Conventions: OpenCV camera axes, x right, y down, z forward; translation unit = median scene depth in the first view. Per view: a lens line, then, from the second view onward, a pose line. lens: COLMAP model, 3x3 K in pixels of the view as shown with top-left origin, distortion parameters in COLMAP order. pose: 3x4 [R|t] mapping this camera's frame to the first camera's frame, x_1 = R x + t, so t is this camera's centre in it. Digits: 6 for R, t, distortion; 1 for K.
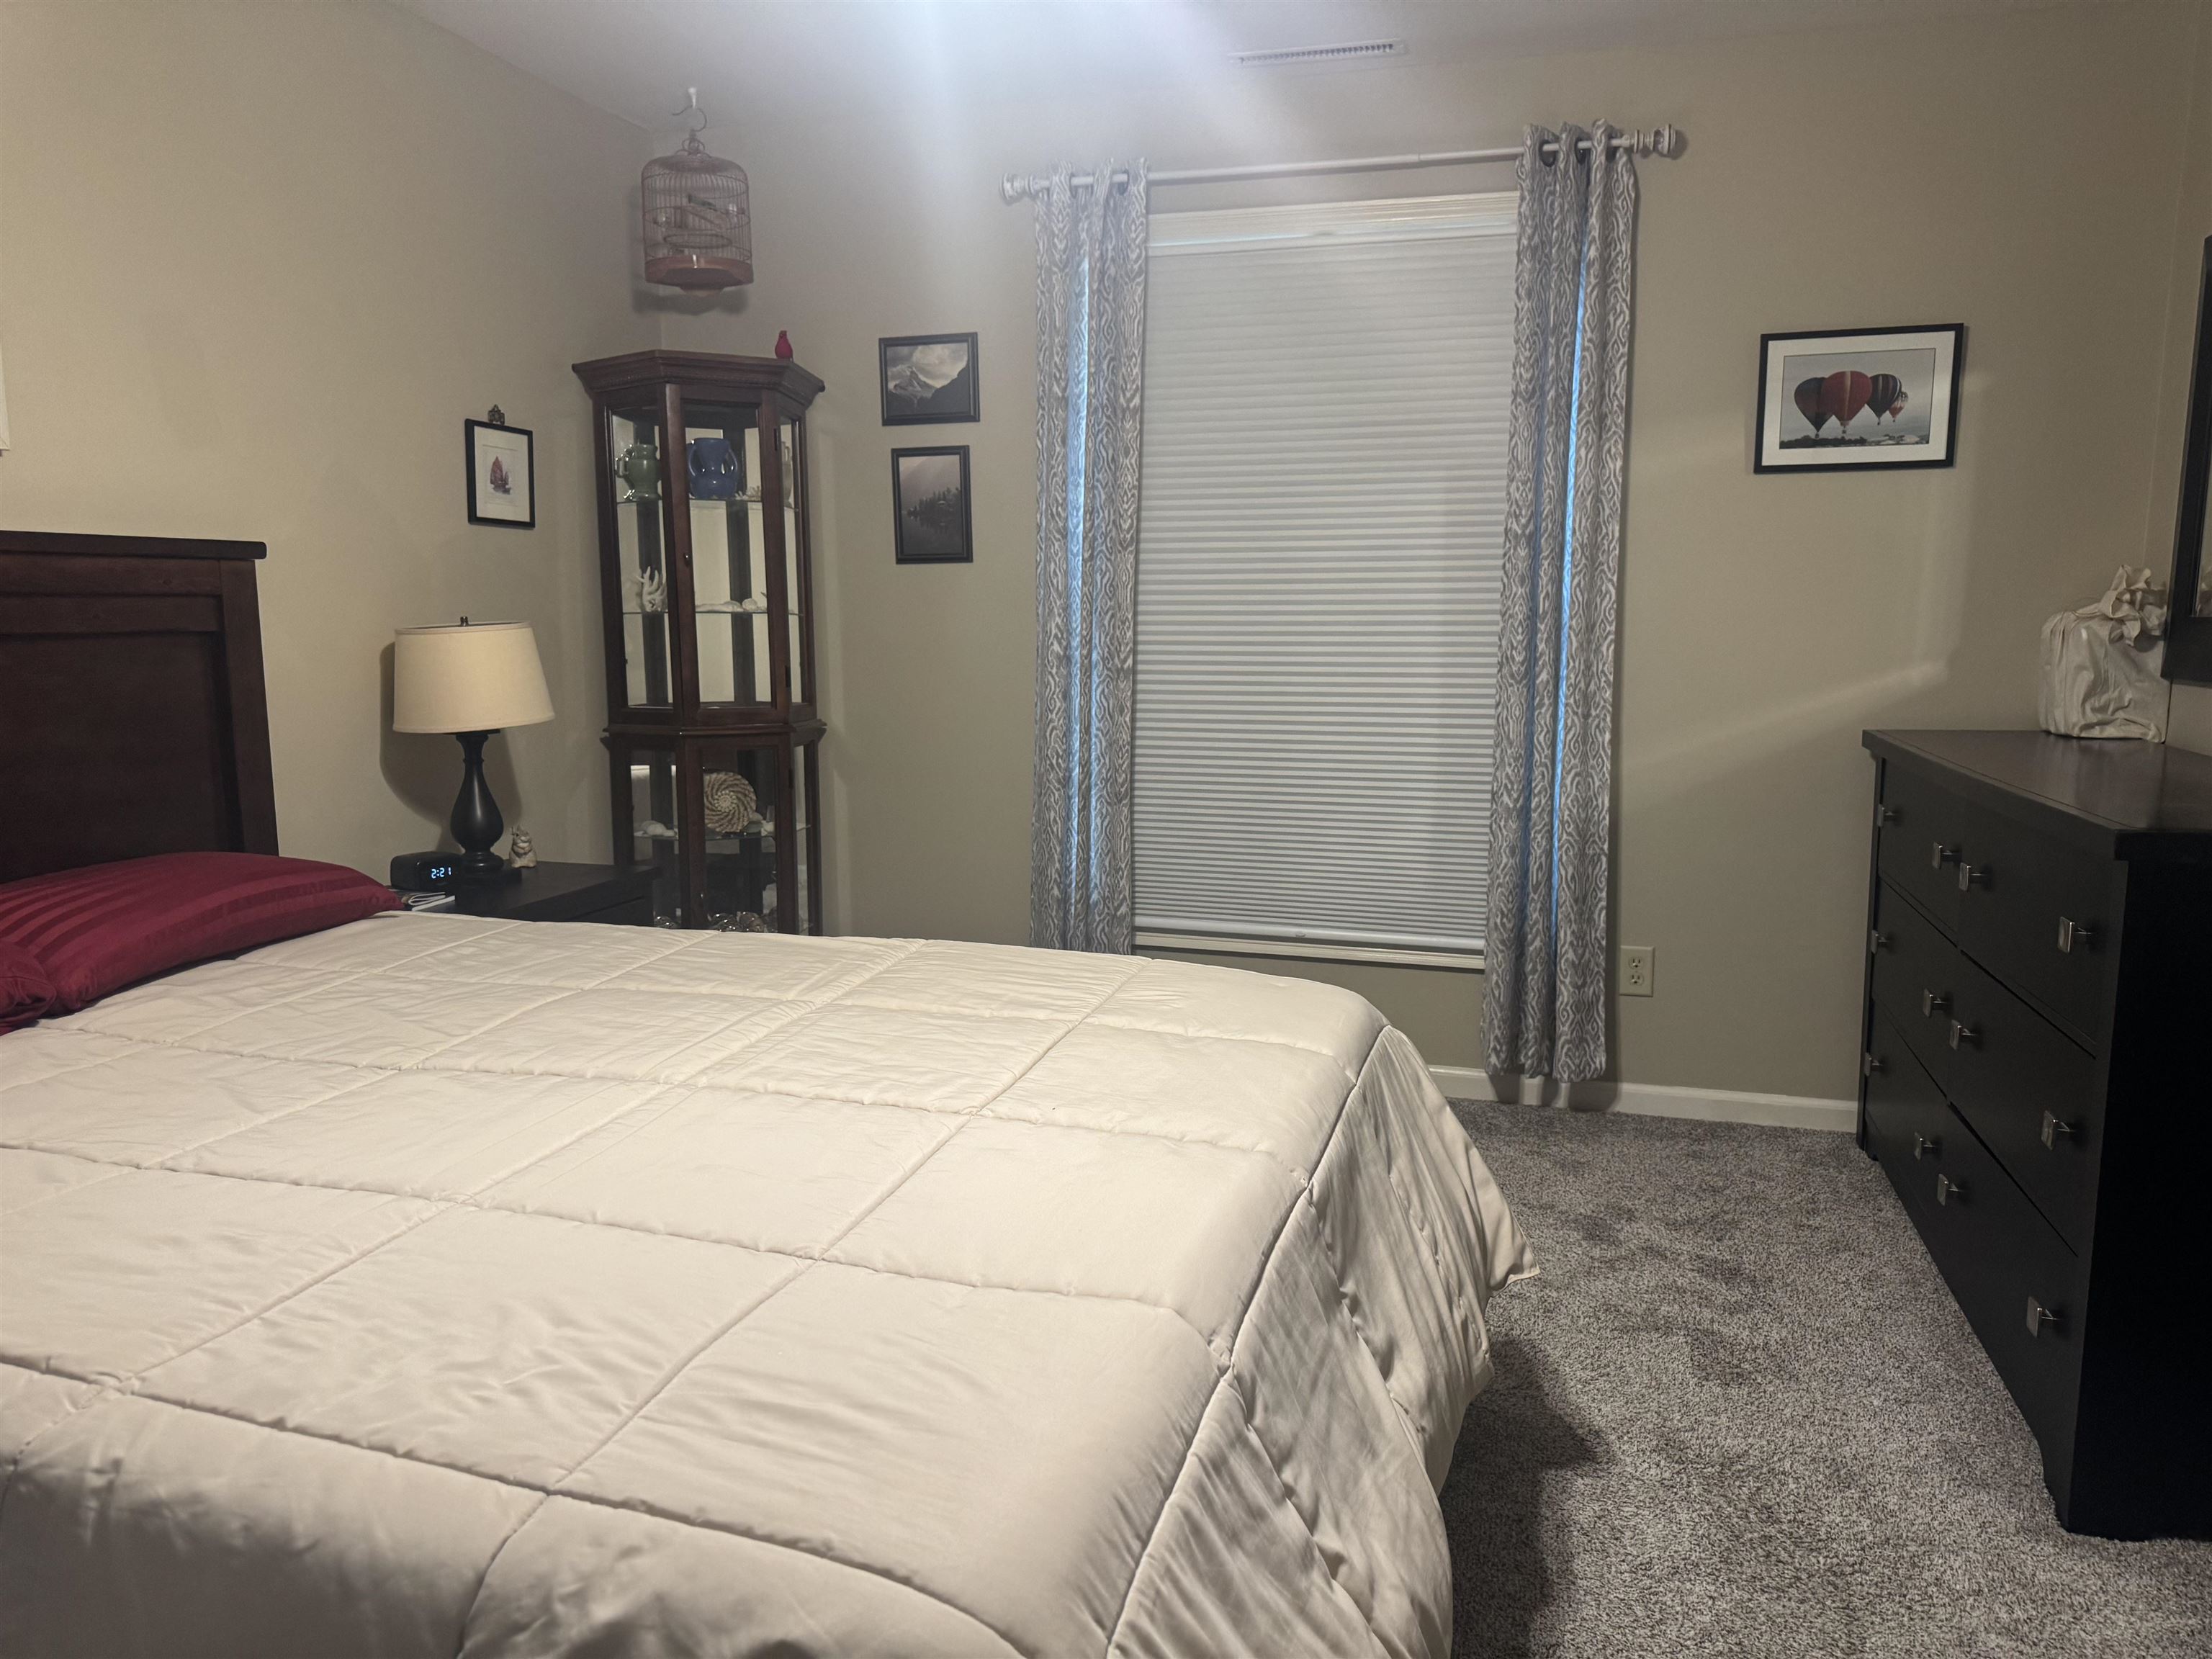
lens RADIAL K [[1573.5, 0, 1115.0], [0, 1573.5, 844.1], [0, 0, 1]] dist [0.030112, -0.019622]
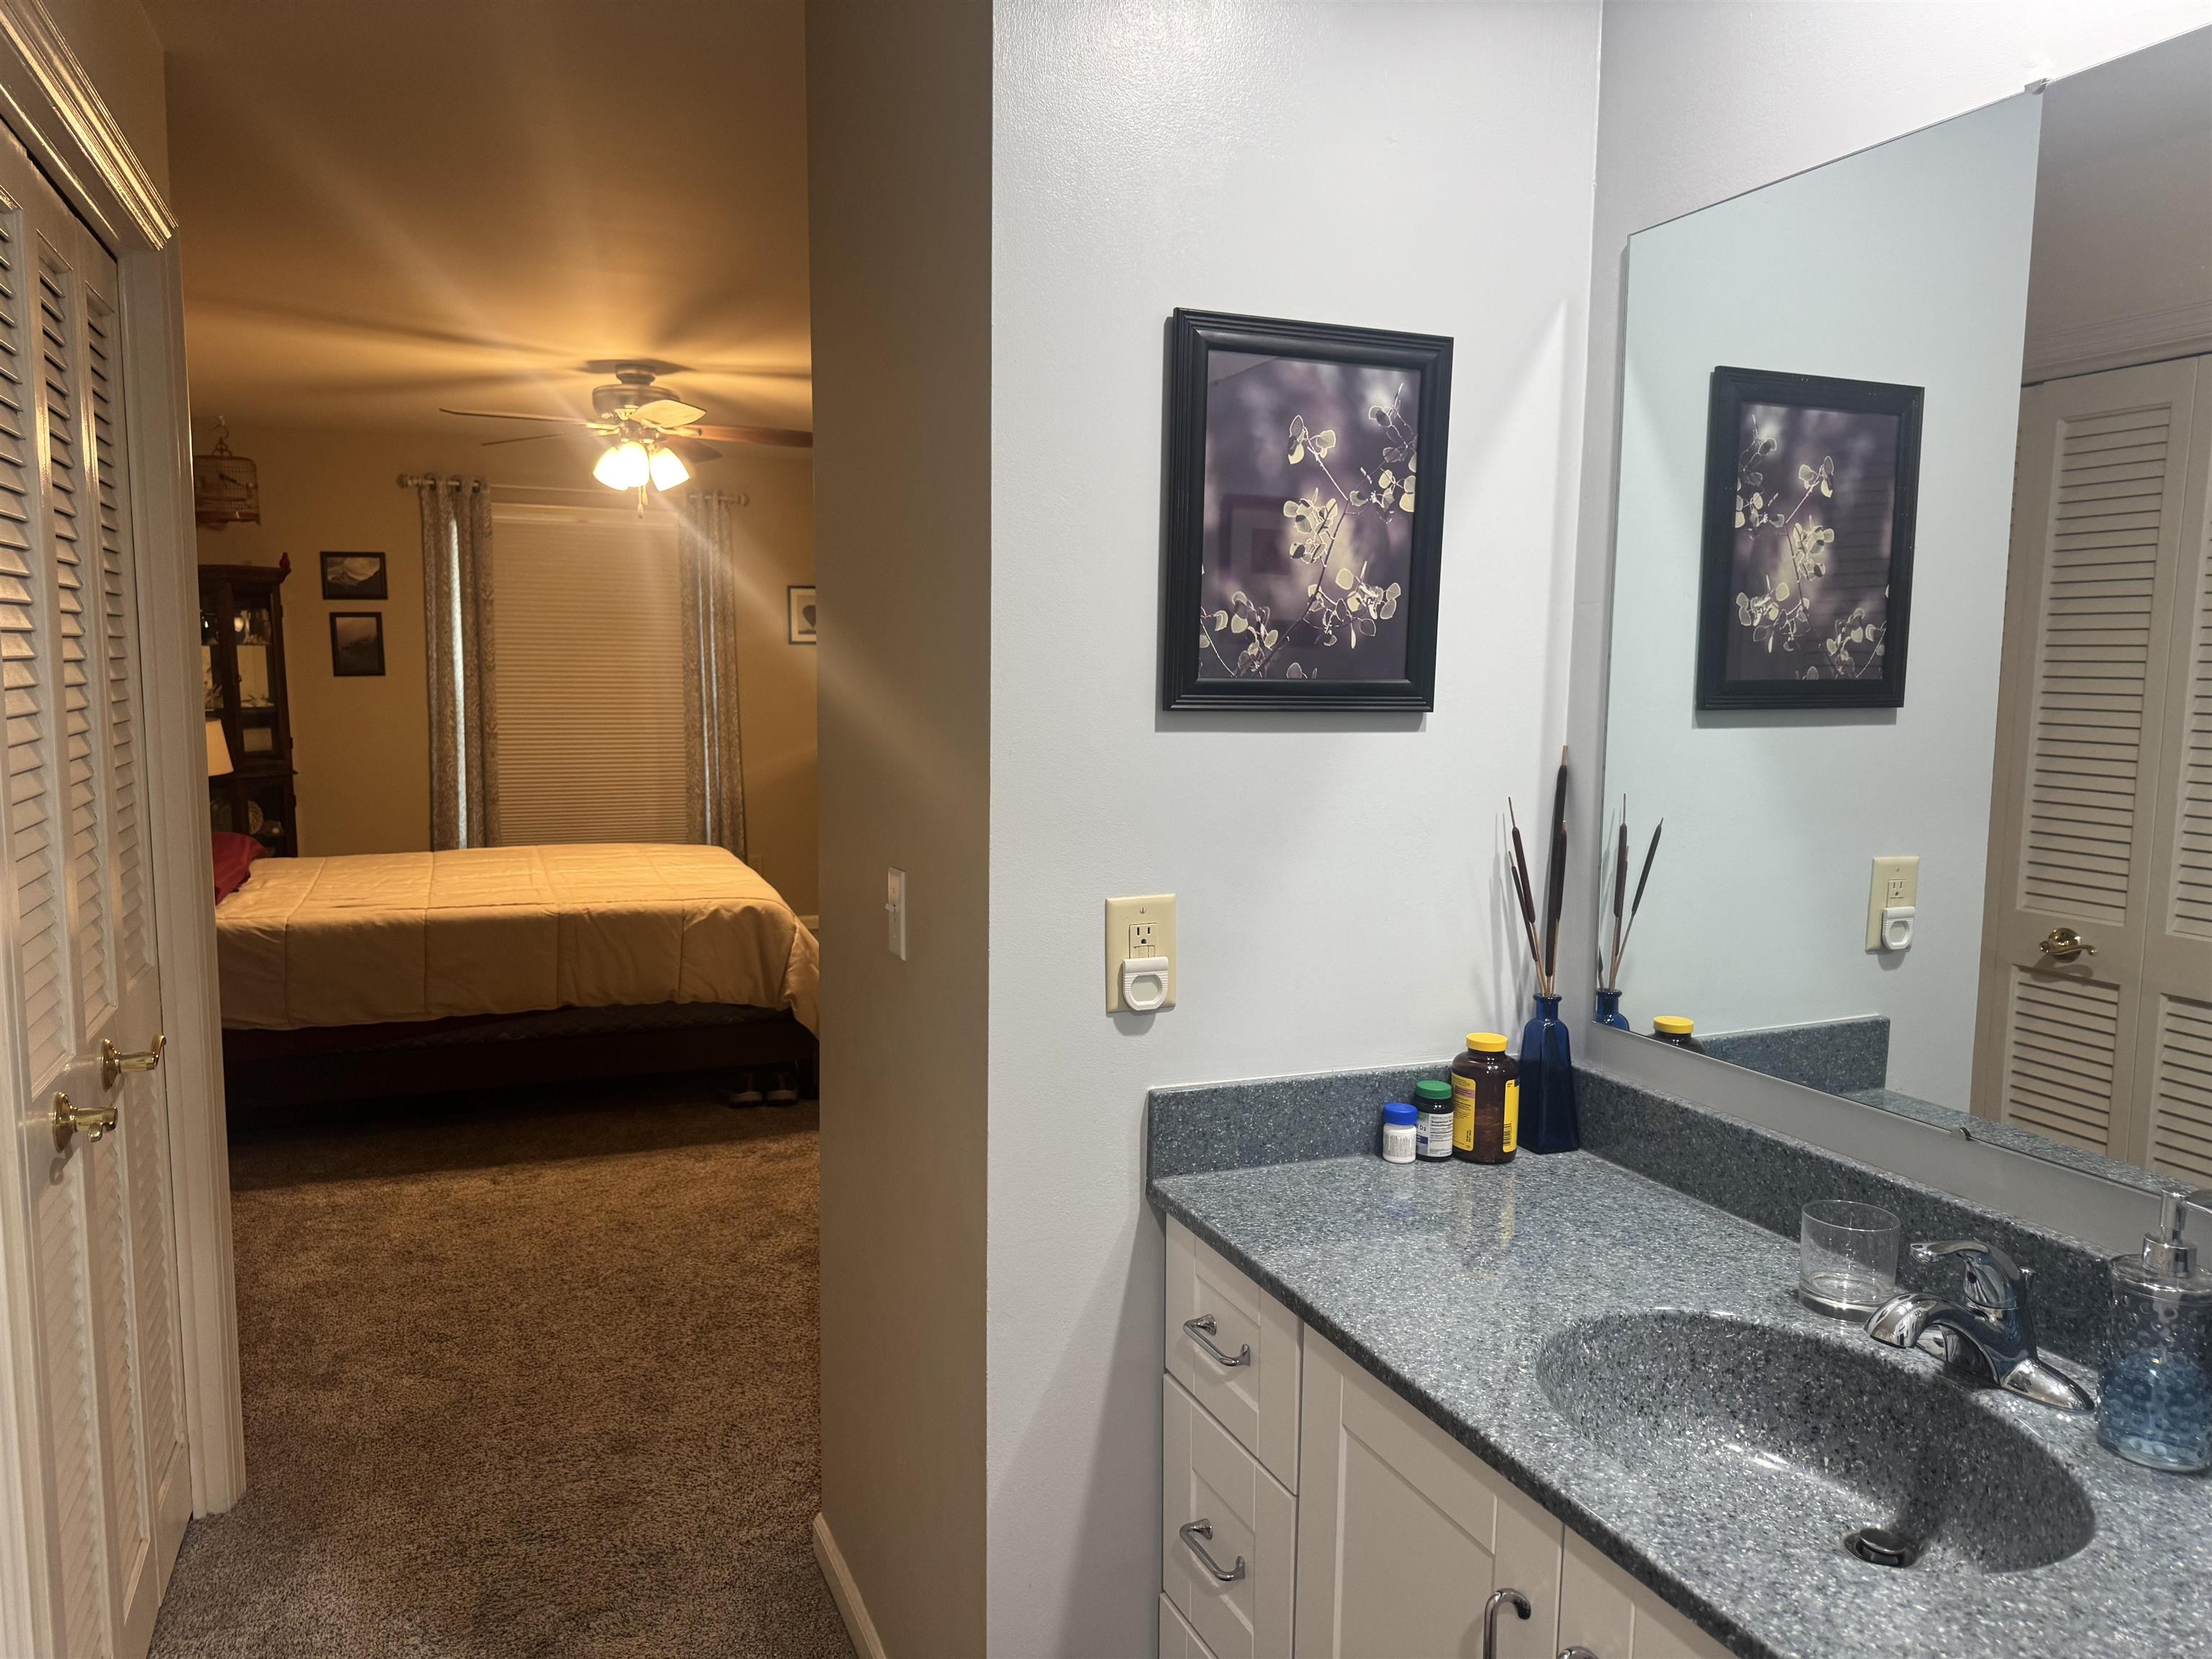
lens RADIAL K [[1573.5, 0, 1111.6], [0, 1573.5, 835.6], [0, 0, 1]] dist [0.030112, -0.019622]
pose [[0.781205, -0.065577, 0.620820, -0.585934], [0.078757, 0.996875, 0.006197, 0.058611], [-0.619287, 0.044053, 0.783928, -0.941755]]
